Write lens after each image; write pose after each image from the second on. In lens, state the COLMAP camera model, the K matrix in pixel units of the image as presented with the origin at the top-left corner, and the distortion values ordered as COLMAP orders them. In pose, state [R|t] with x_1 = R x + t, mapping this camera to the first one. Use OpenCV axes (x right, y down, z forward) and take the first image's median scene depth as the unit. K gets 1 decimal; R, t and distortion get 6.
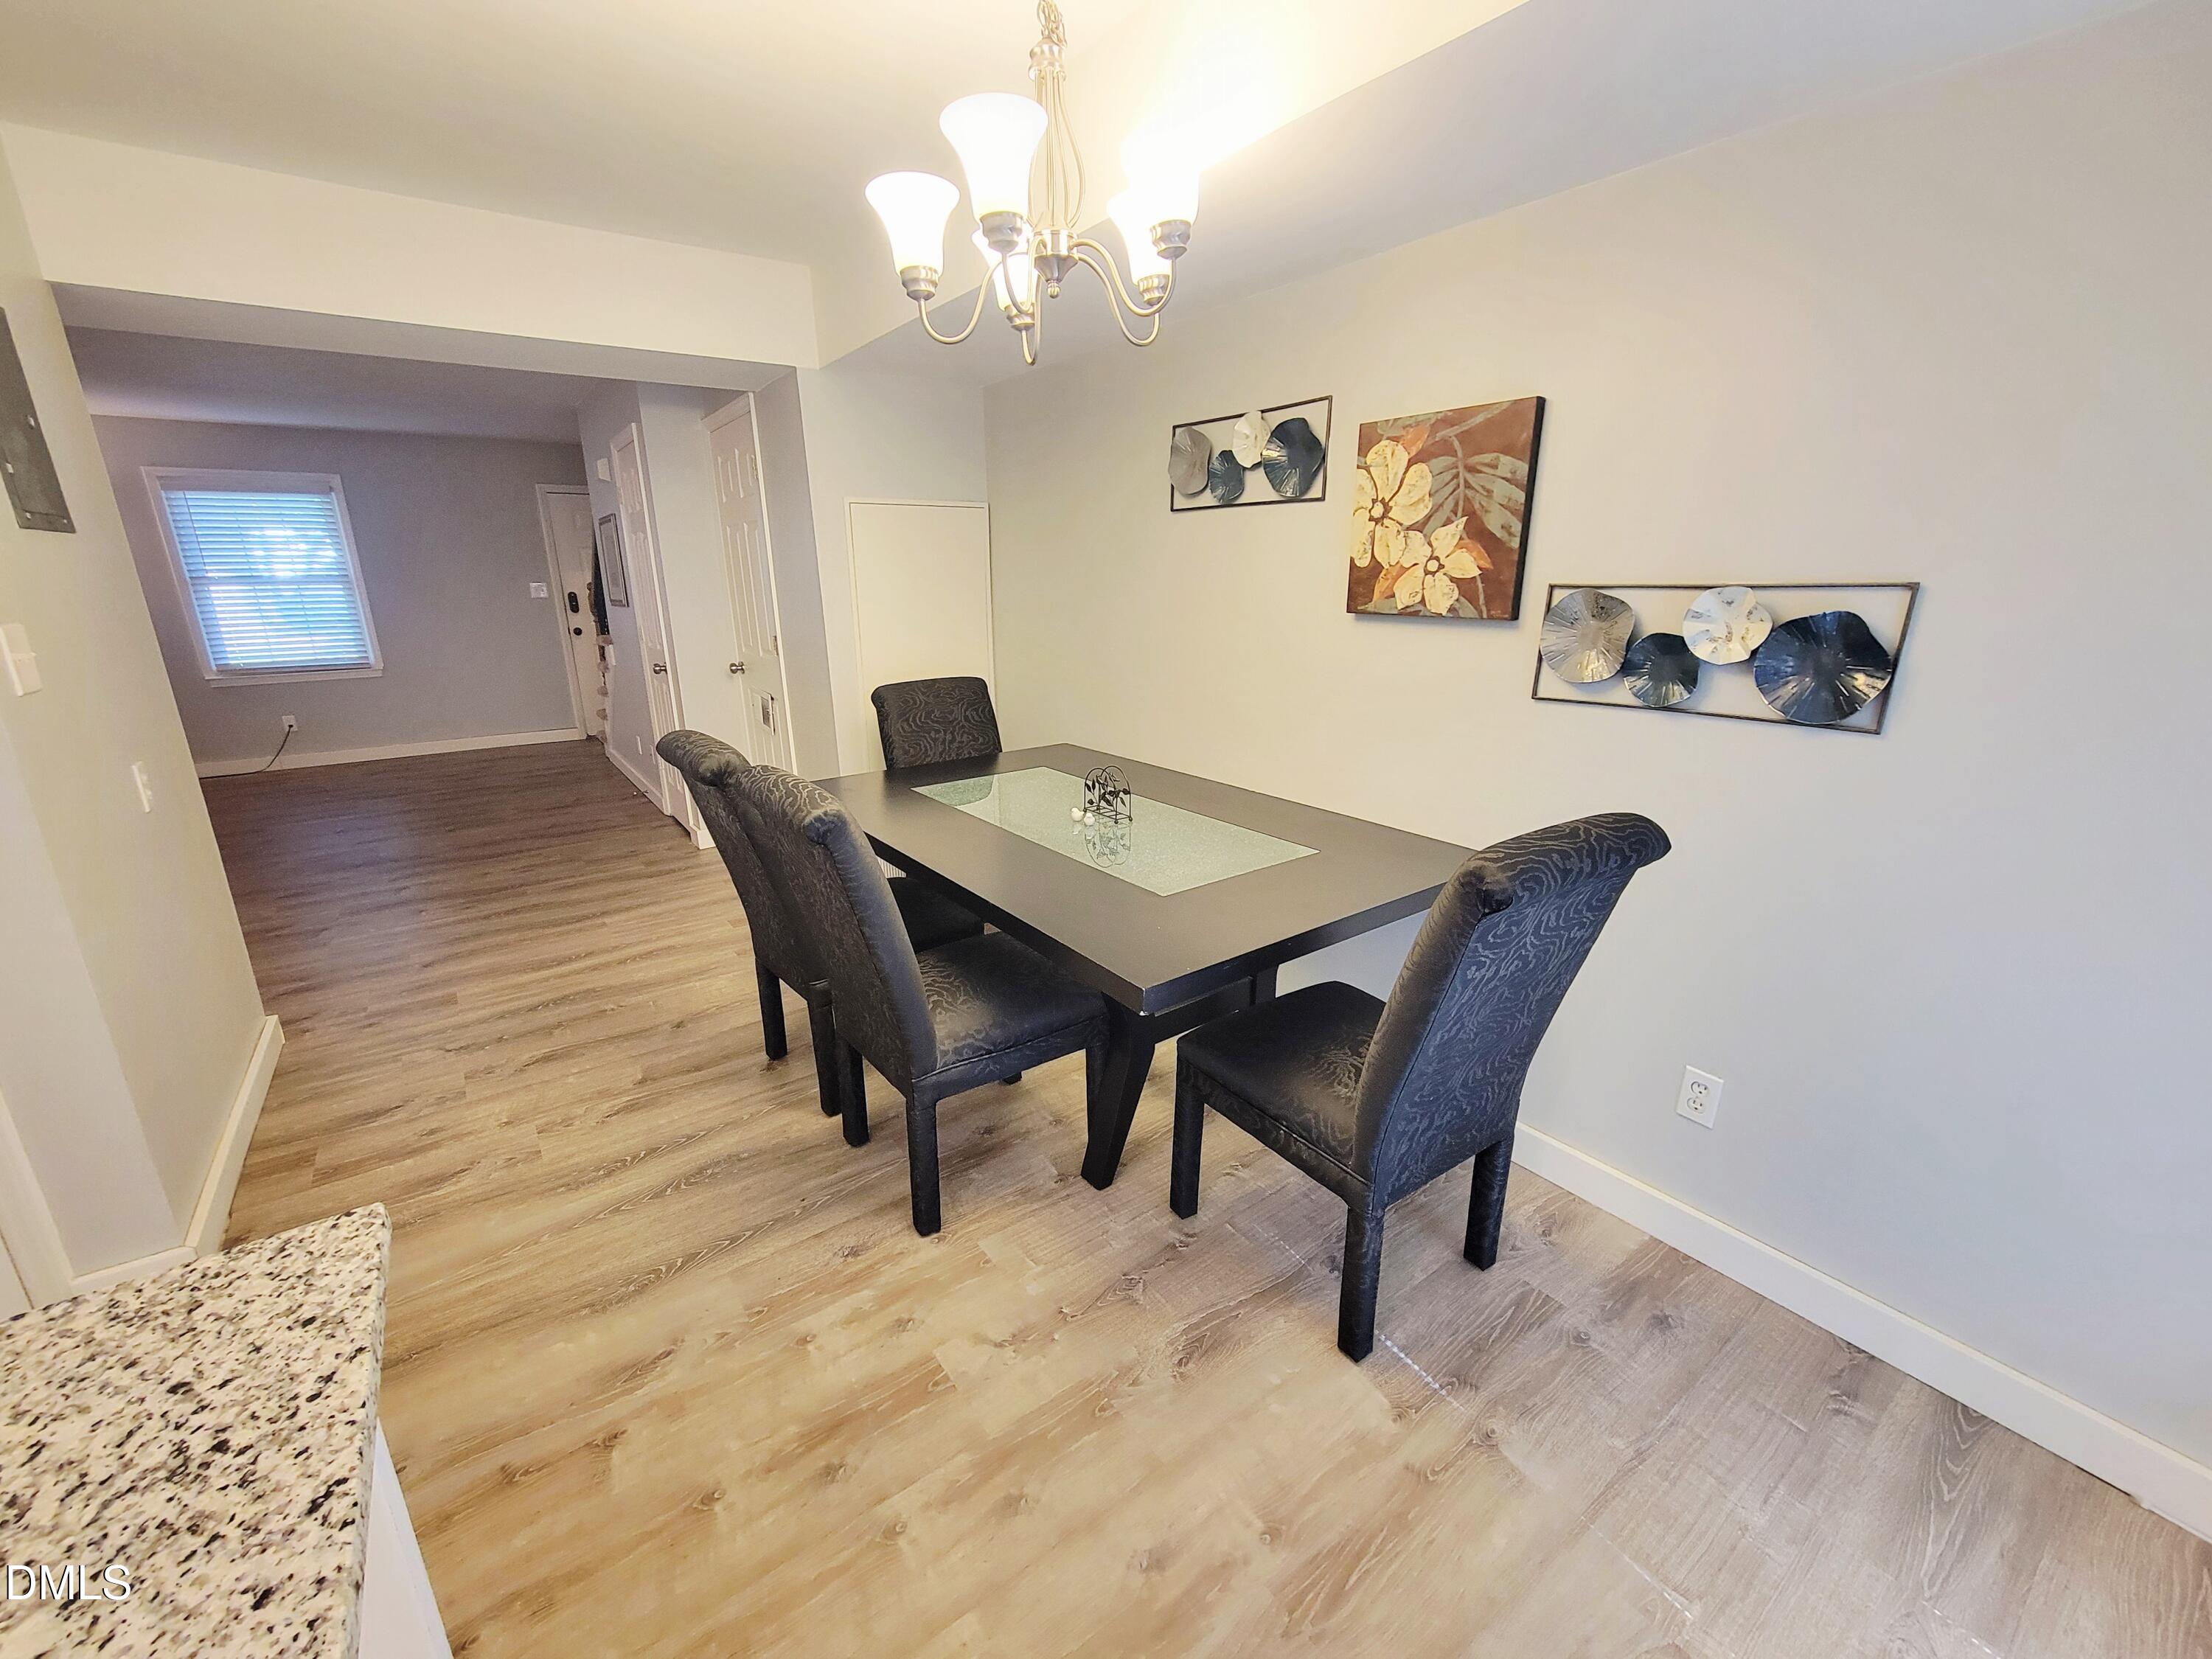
lens RADIAL K [[901.4, 0, 1092.9], [0, 901.4, 831.9], [0, 0, 1]] dist [0.000681, -0.000072]
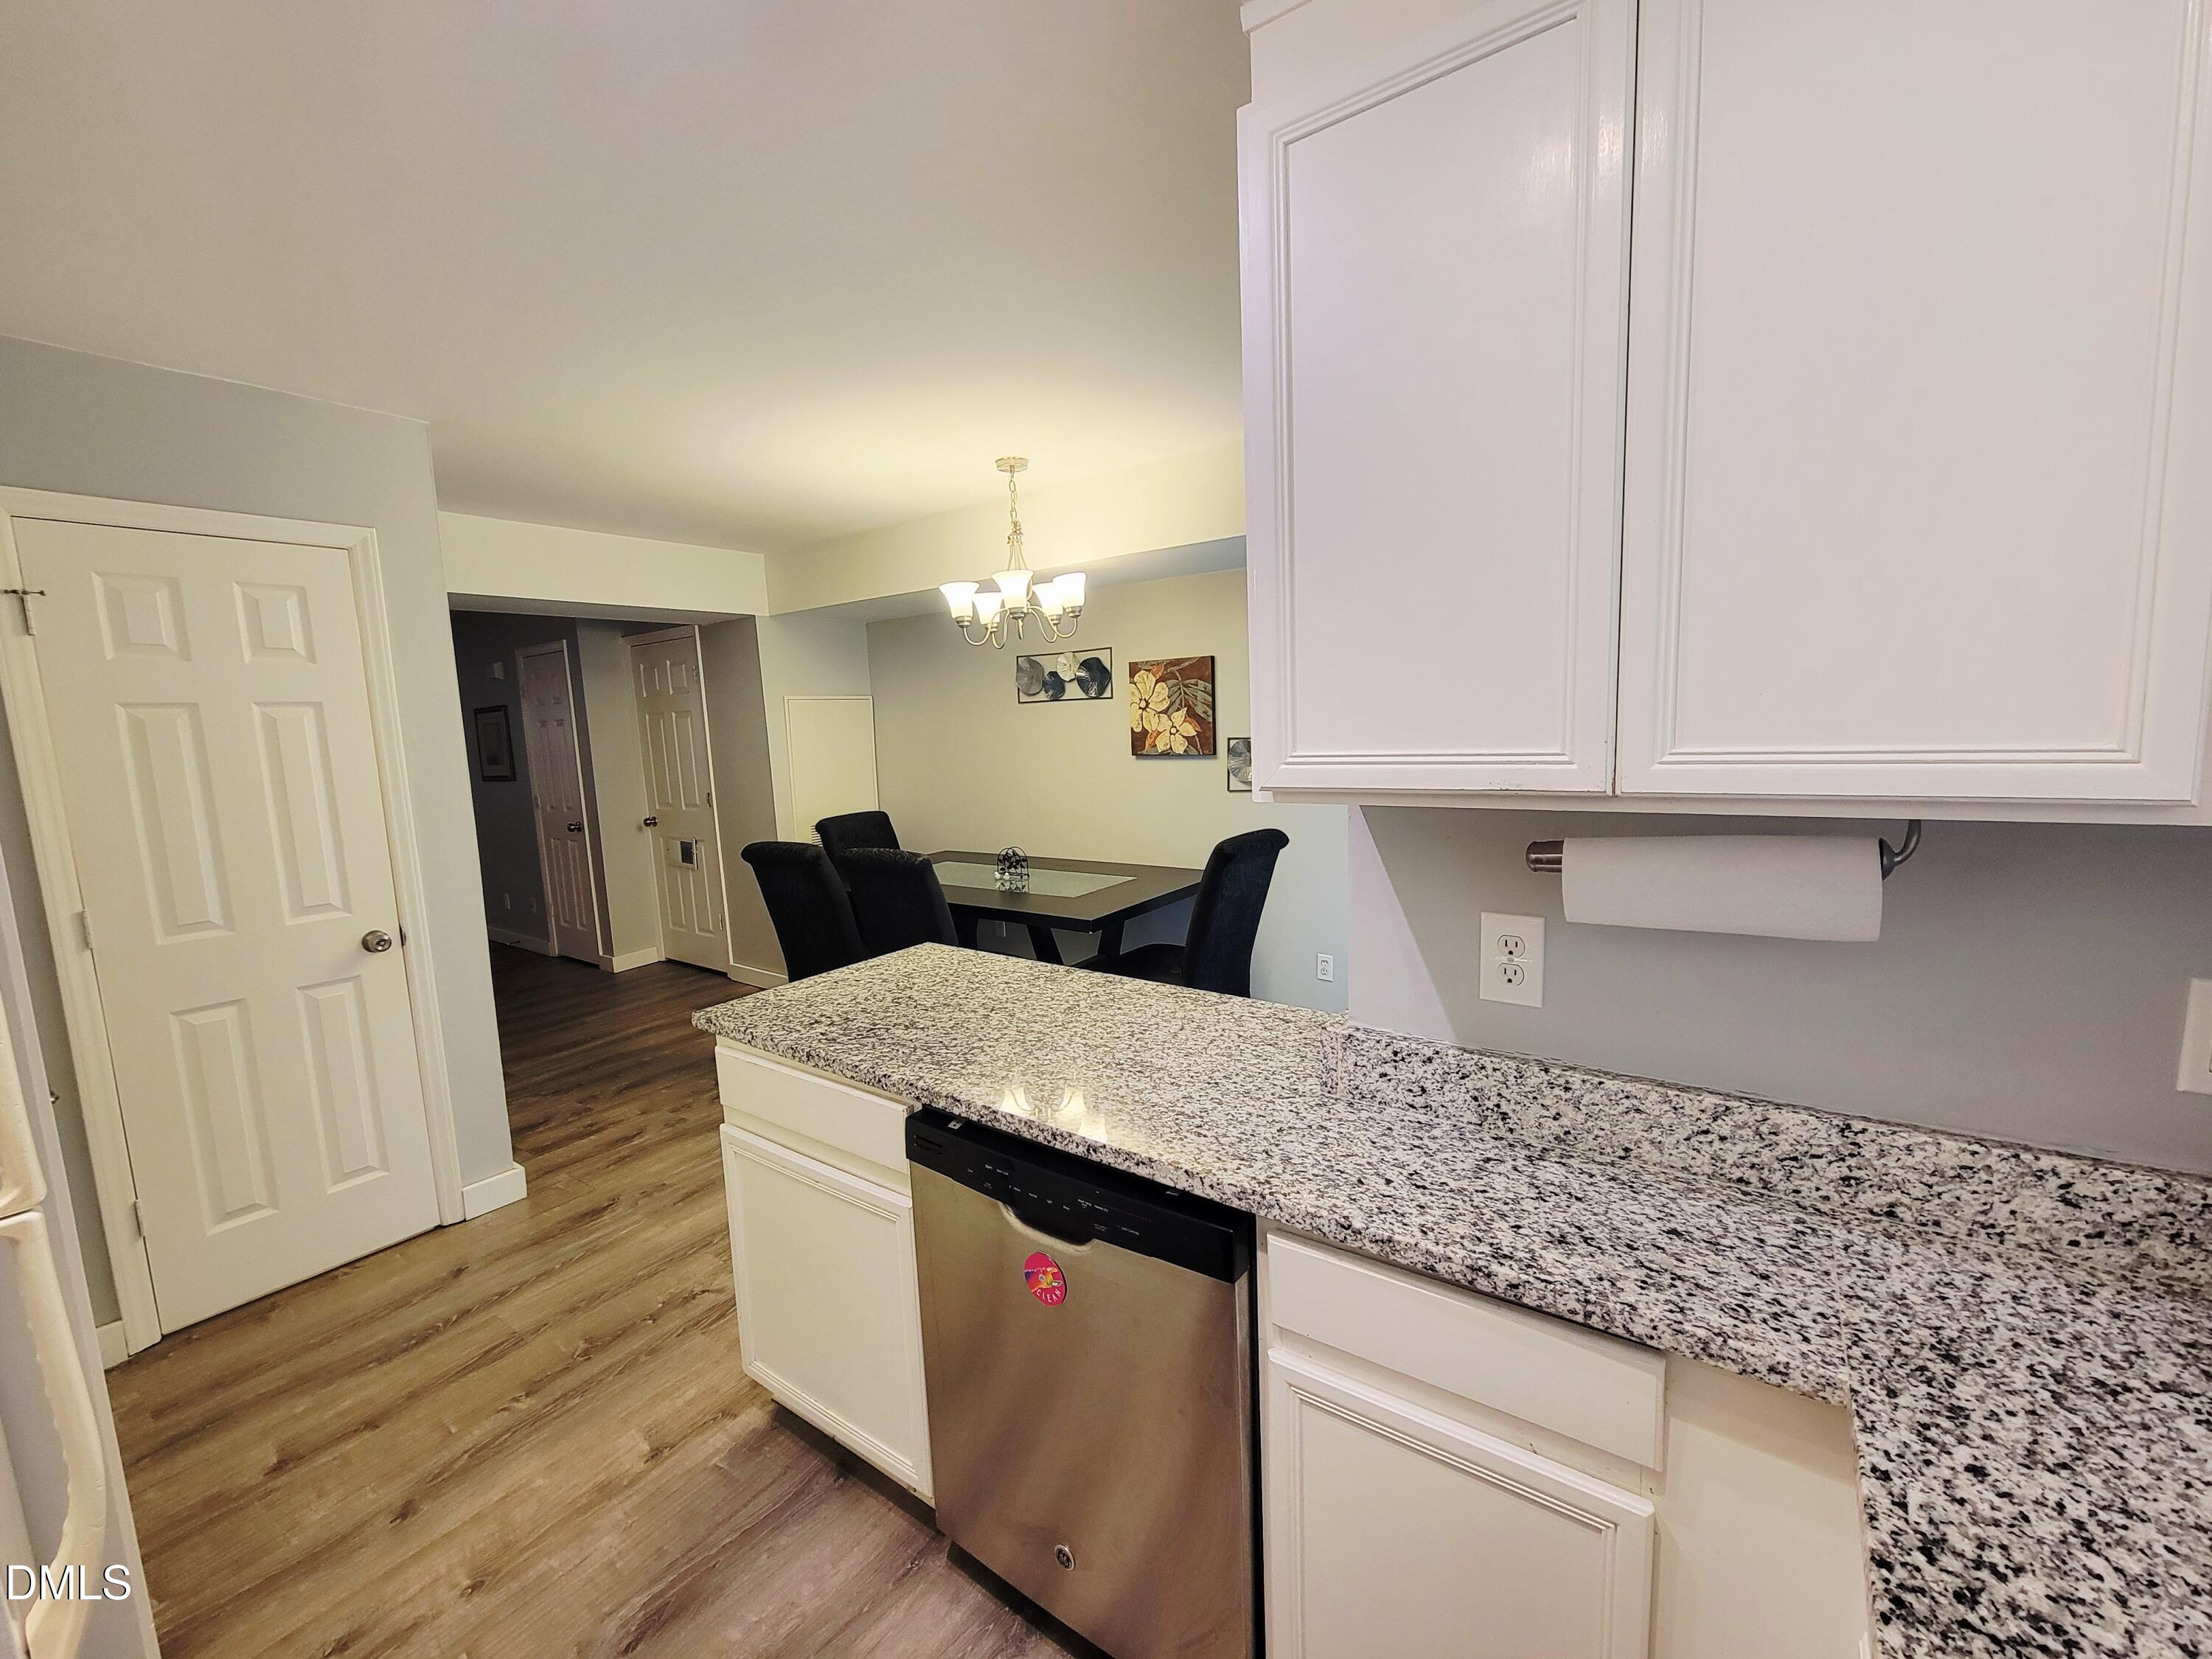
lens RADIAL K [[901.4, 0, 1092.9], [0, 901.4, 831.9], [0, 0, 1]] dist [0.000681, -0.000072]
pose [[0.949139, -0.068036, 0.307418, -0.424806], [0.118676, 0.981667, -0.149150, 0.203930], [-0.291634, 0.178047, 0.939813, -0.792682]]
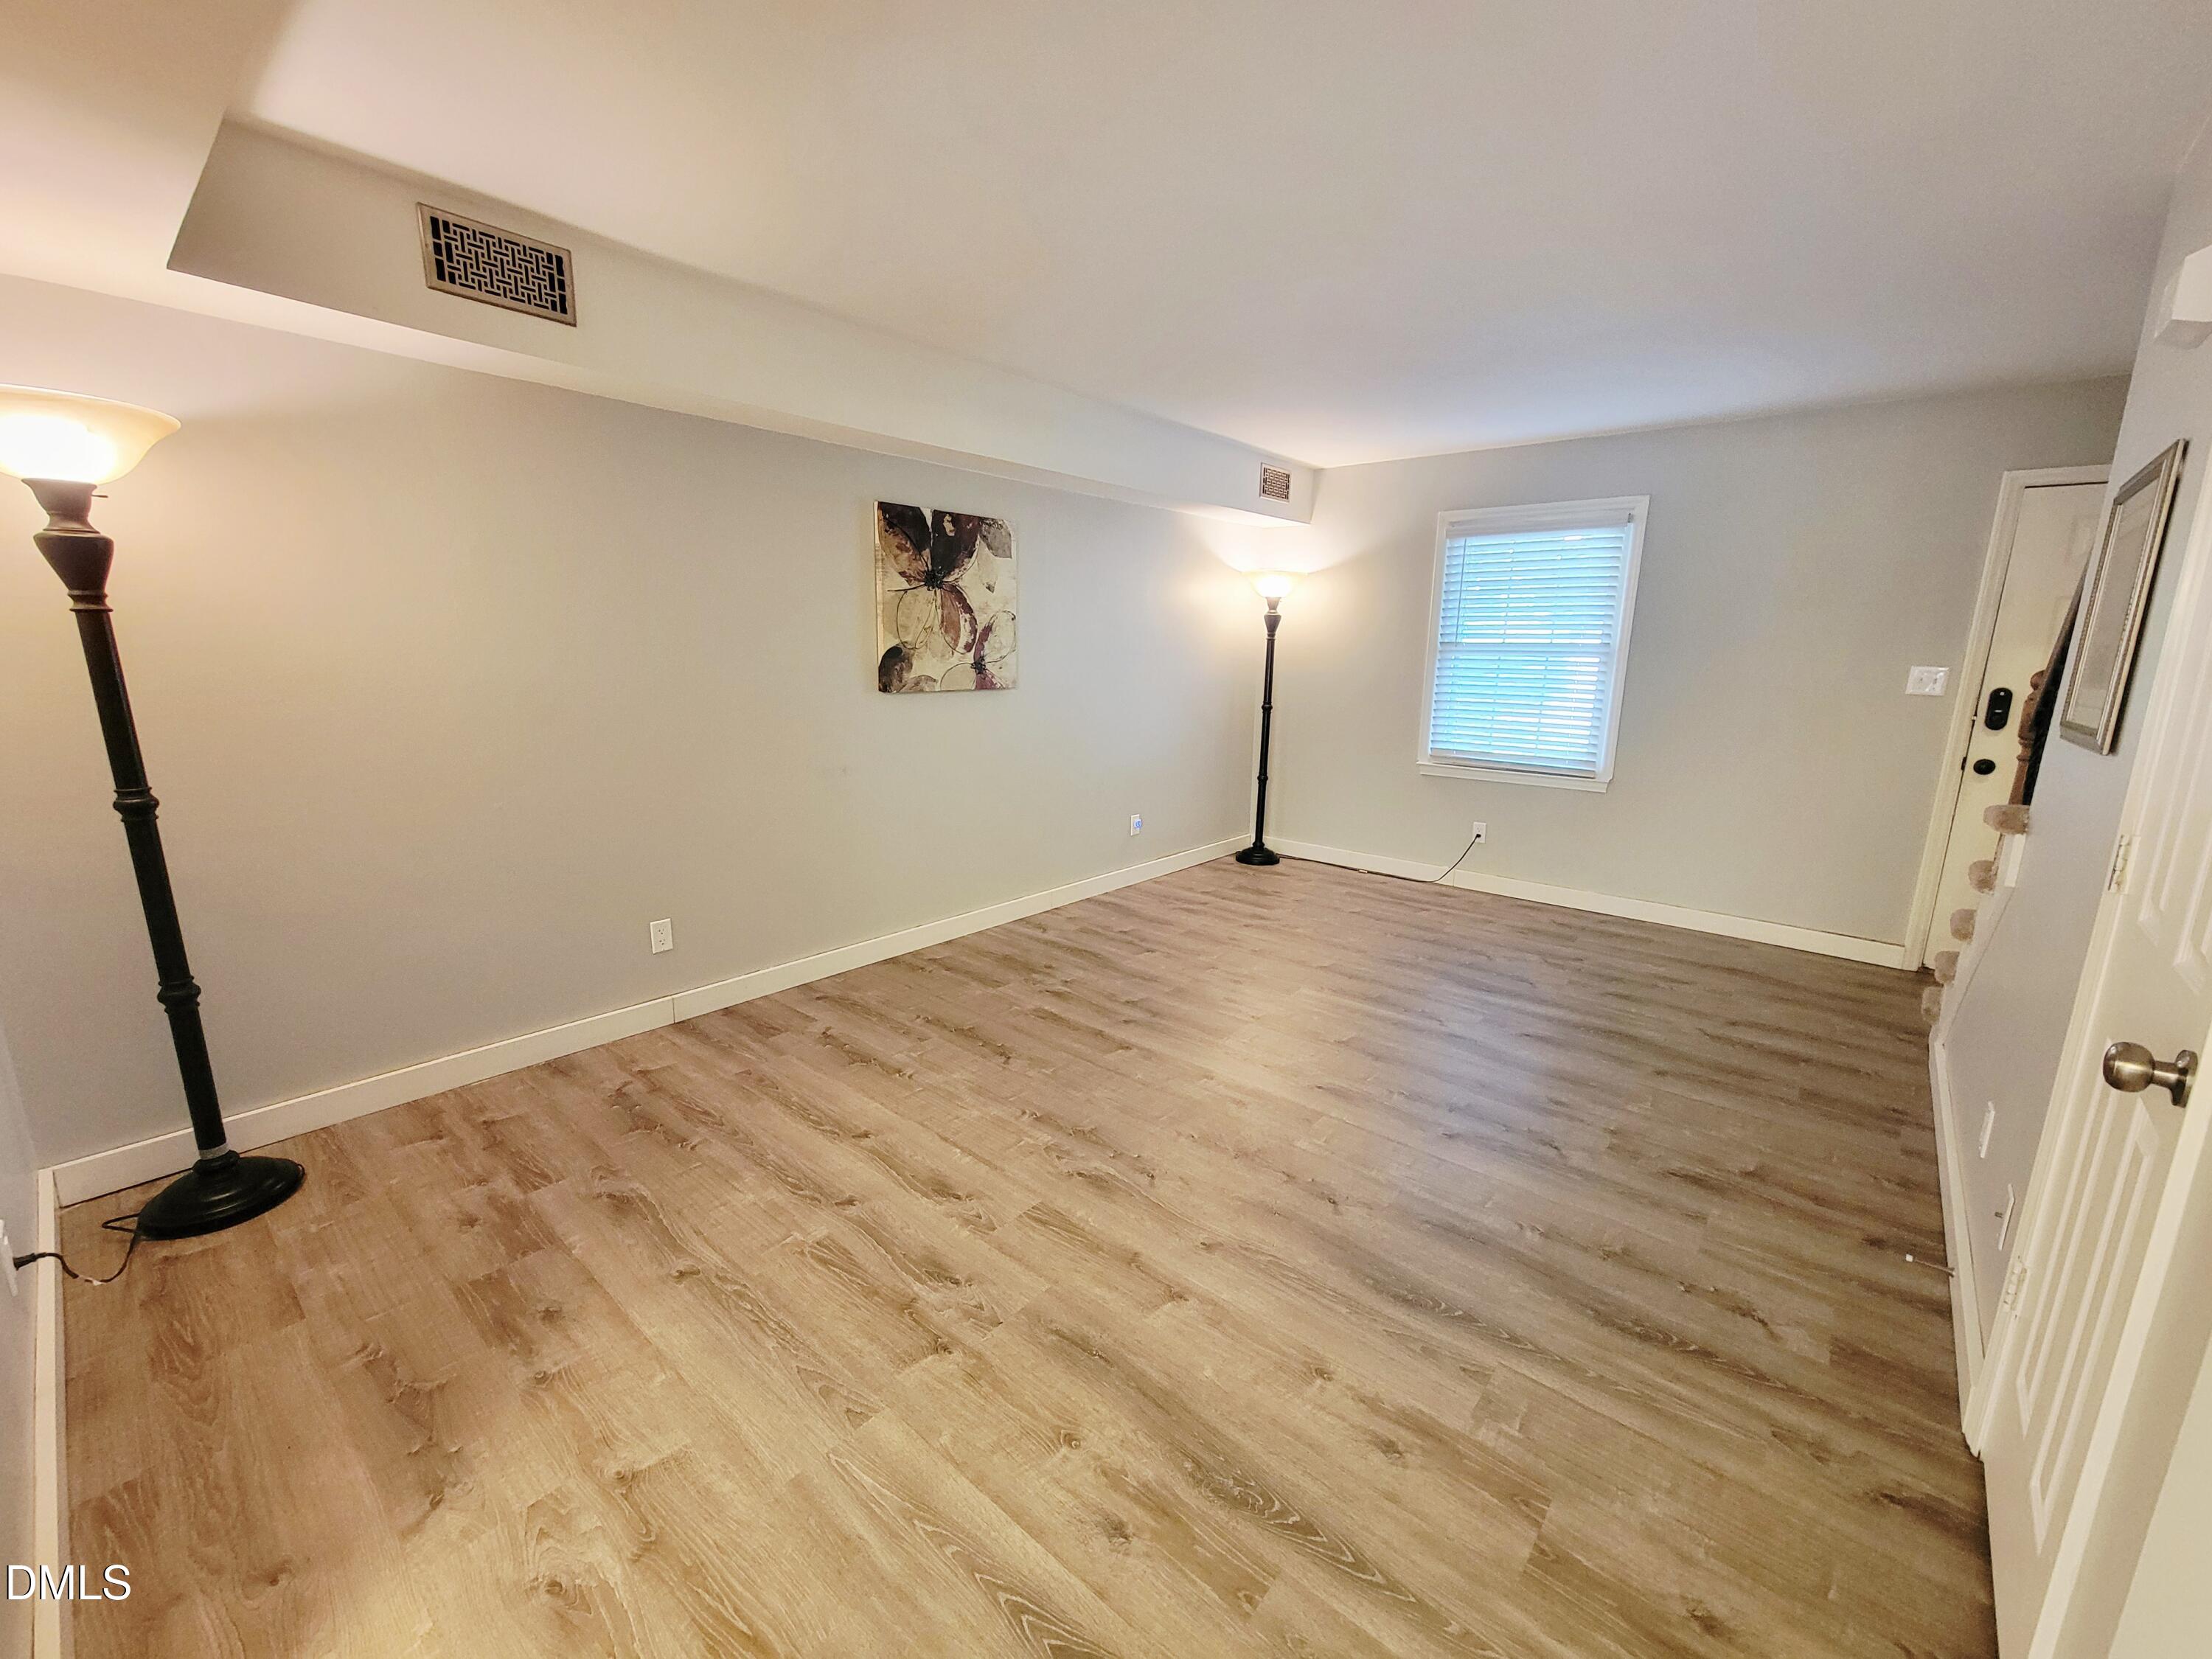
lens RADIAL K [[899.1, 0, 1091.2], [0, 899.1, 827.5], [0, 0, 1]] dist [0.003706, -0.004805]
pose [[0.228394, 0.210524, -0.950534, -0.779561], [-0.291268, 0.946398, 0.139622, -0.433454], [0.928977, 0.244972, 0.277470, 1.552892]]
